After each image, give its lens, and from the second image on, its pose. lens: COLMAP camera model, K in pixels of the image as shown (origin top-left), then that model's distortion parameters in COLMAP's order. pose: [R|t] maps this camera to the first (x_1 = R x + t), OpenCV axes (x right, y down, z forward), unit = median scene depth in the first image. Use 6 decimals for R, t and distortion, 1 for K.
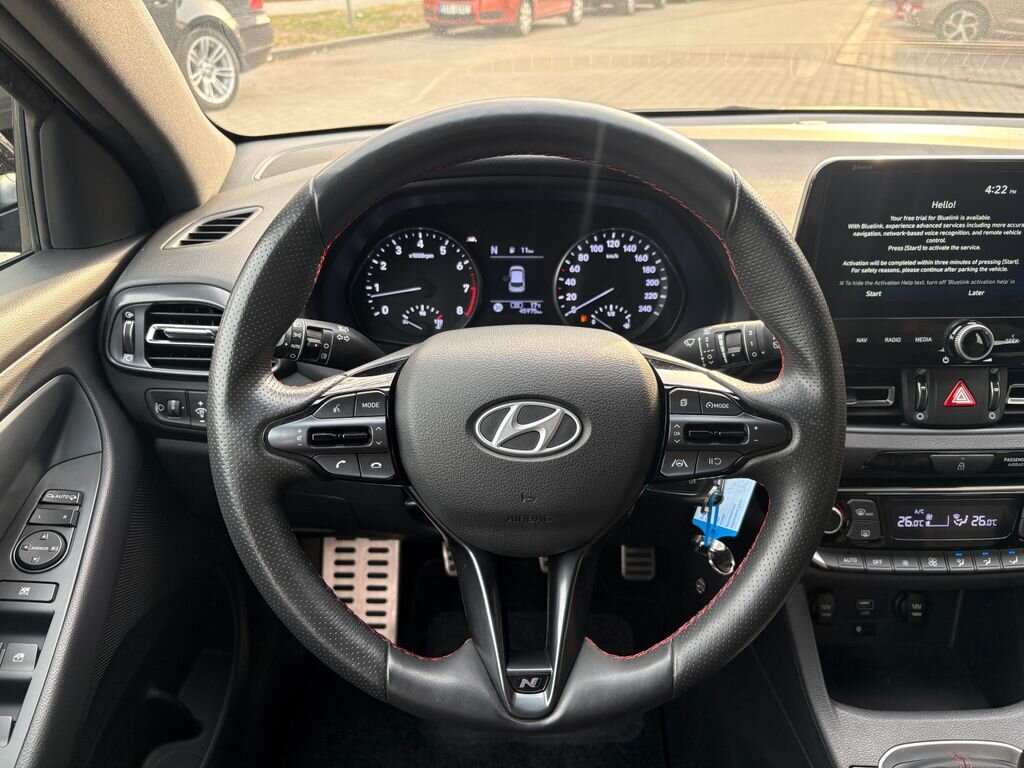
lens RADIAL K [[783.2, 0, 512.8], [0, 783.2, 388.0], [0, 0, 1]] dist [0.030112, -0.026719]
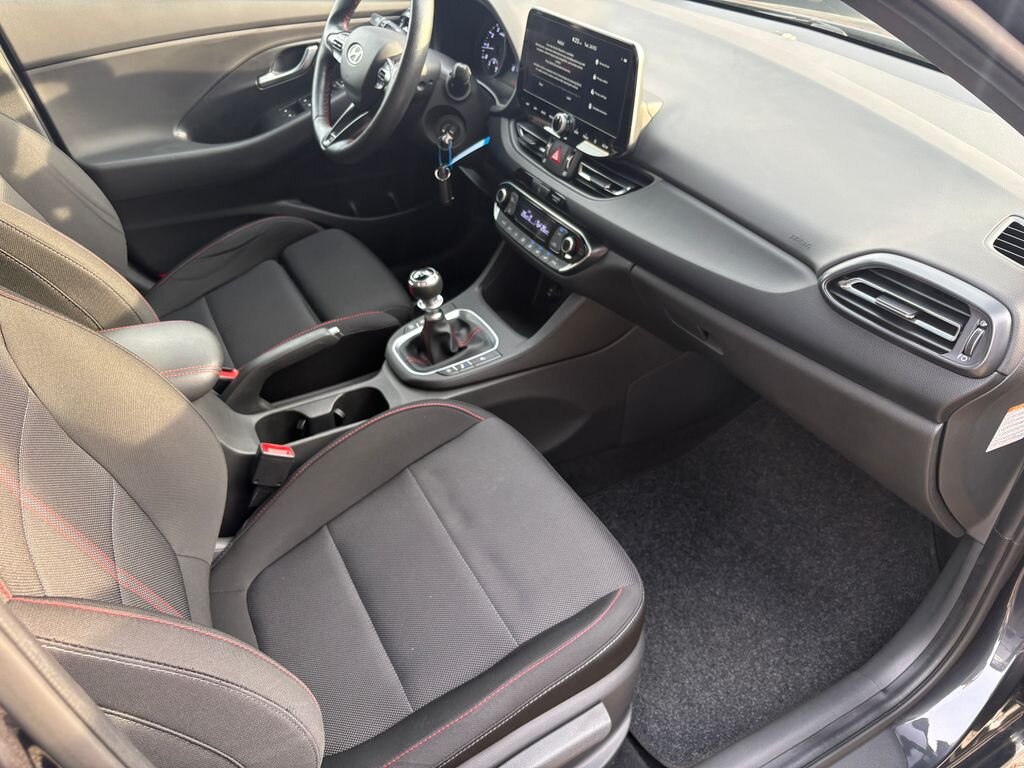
lens RADIAL K [[783.2, 0, 513.5], [0, 783.2, 382.6], [0, 0, 1]] dist [0.030112, -0.026719]
pose [[0.477770, 0.528963, -0.701380, 2.068674], [-0.441156, 0.834892, 0.329145, -0.106719], [0.759682, 0.152162, 0.632242, -0.173582]]
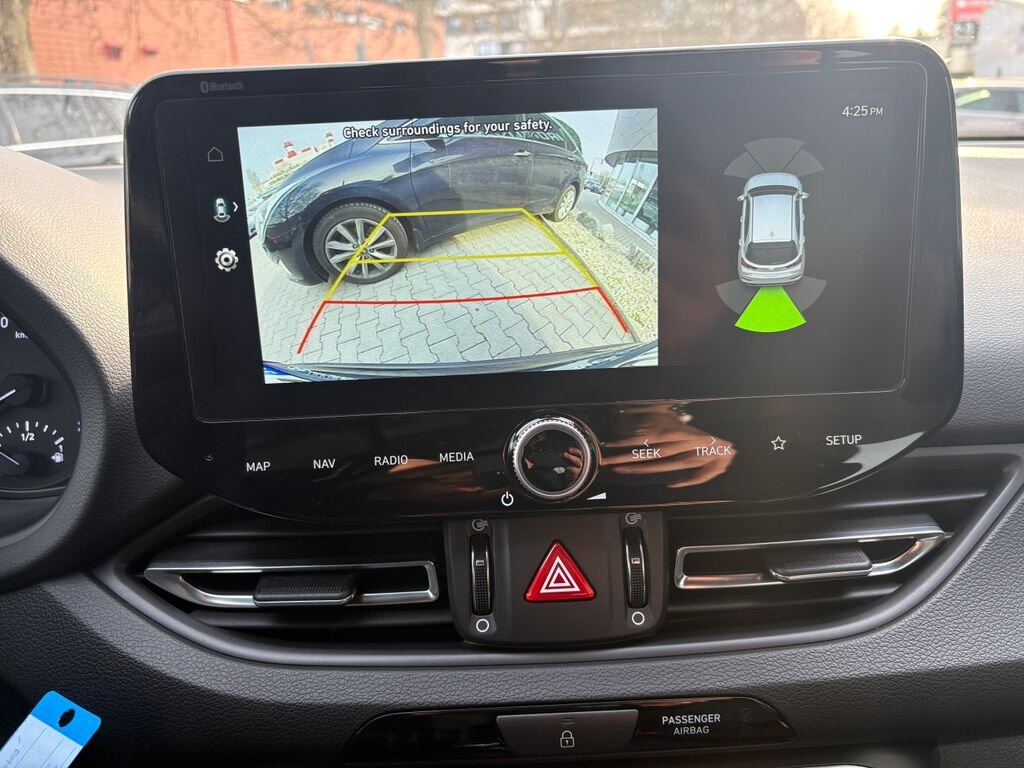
lens RADIAL K [[802.9, 0, 503.8], [0, 802.9, 391.0], [0, 0, 1]] dist [0.008459, 0.003323]
pose [[0.999233, -0.037716, -0.010575, 0.531789], [0.035106, 0.982054, -0.185305, -0.010994], [0.017374, 0.184791, 0.982624, 0.503303]]
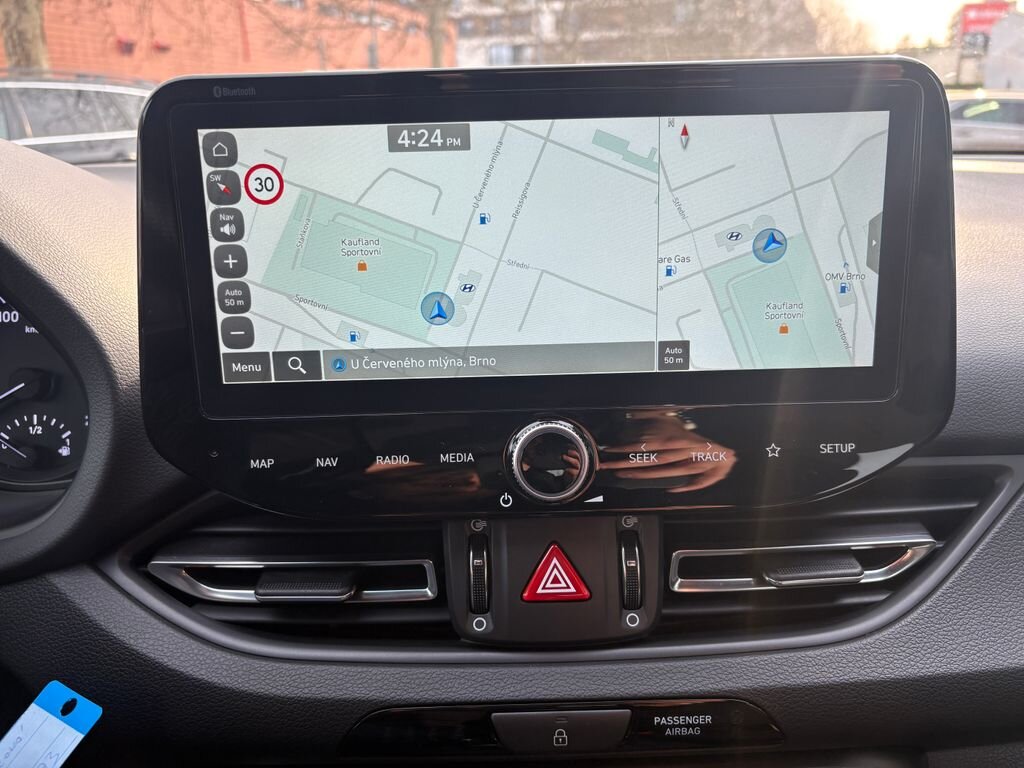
lens RADIAL K [[802.9, 0, 508.1], [0, 802.9, 388.4], [0, 0, 1]] dist [0.008459, 0.003323]
pose [[0.999751, -0.019072, -0.011585, 0.534437], [0.016516, 0.981530, -0.190592, -0.010066], [0.015006, 0.190353, 0.981601, 0.494906]]
